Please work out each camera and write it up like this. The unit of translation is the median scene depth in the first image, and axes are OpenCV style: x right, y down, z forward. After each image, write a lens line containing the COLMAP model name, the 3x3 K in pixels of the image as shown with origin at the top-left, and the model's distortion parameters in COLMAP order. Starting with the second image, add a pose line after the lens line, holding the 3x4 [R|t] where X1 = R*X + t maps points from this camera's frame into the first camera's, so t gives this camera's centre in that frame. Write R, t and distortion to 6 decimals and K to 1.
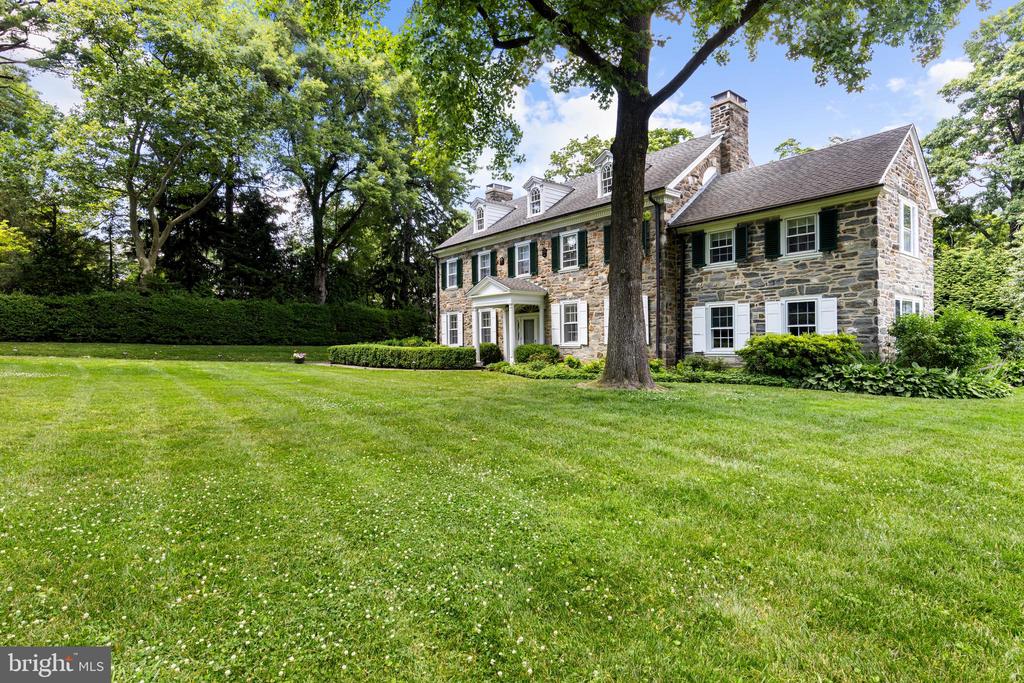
lens RADIAL K [[522.2, 0, 512.7], [0, 522.2, 342.7], [0, 0, 1]] dist [-0.001114, -0.000236]
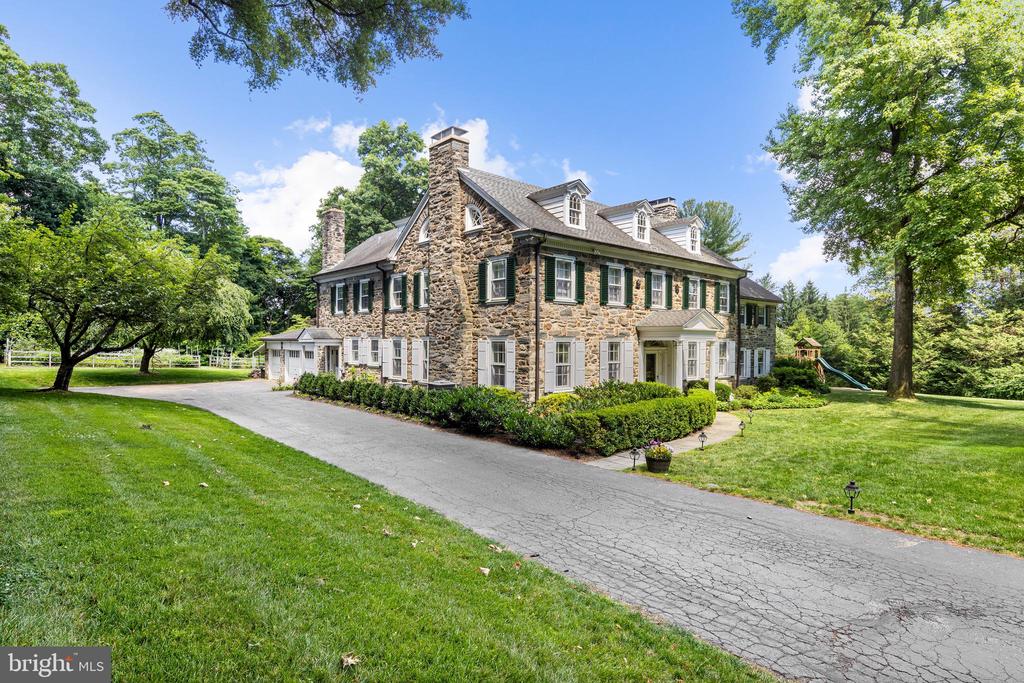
lens RADIAL K [[522.2, 0, 513.7], [0, 522.2, 343.2], [0, 0, 1]] dist [-0.001114, -0.000236]
pose [[-0.016325, 0.016486, 0.999731, -1.170309], [0.005563, 0.999850, -0.016397, -0.066597], [-0.999851, 0.005294, -0.016414, 1.661909]]
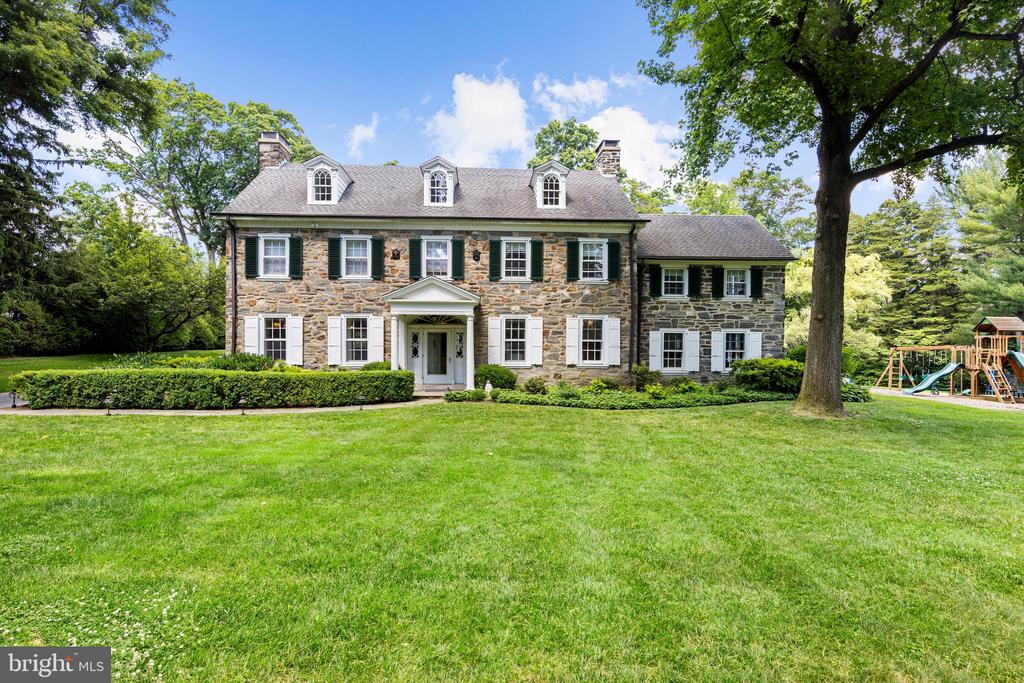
lens RADIAL K [[522.2, 0, 514.6], [0, 522.2, 340.5], [0, 0, 1]] dist [-0.001114, -0.000236]
pose [[0.591752, 0.022375, 0.805810, -0.720054], [-0.008244, 0.999730, -0.021705, -0.021821], [-0.806078, 0.006201, 0.591777, 0.566156]]
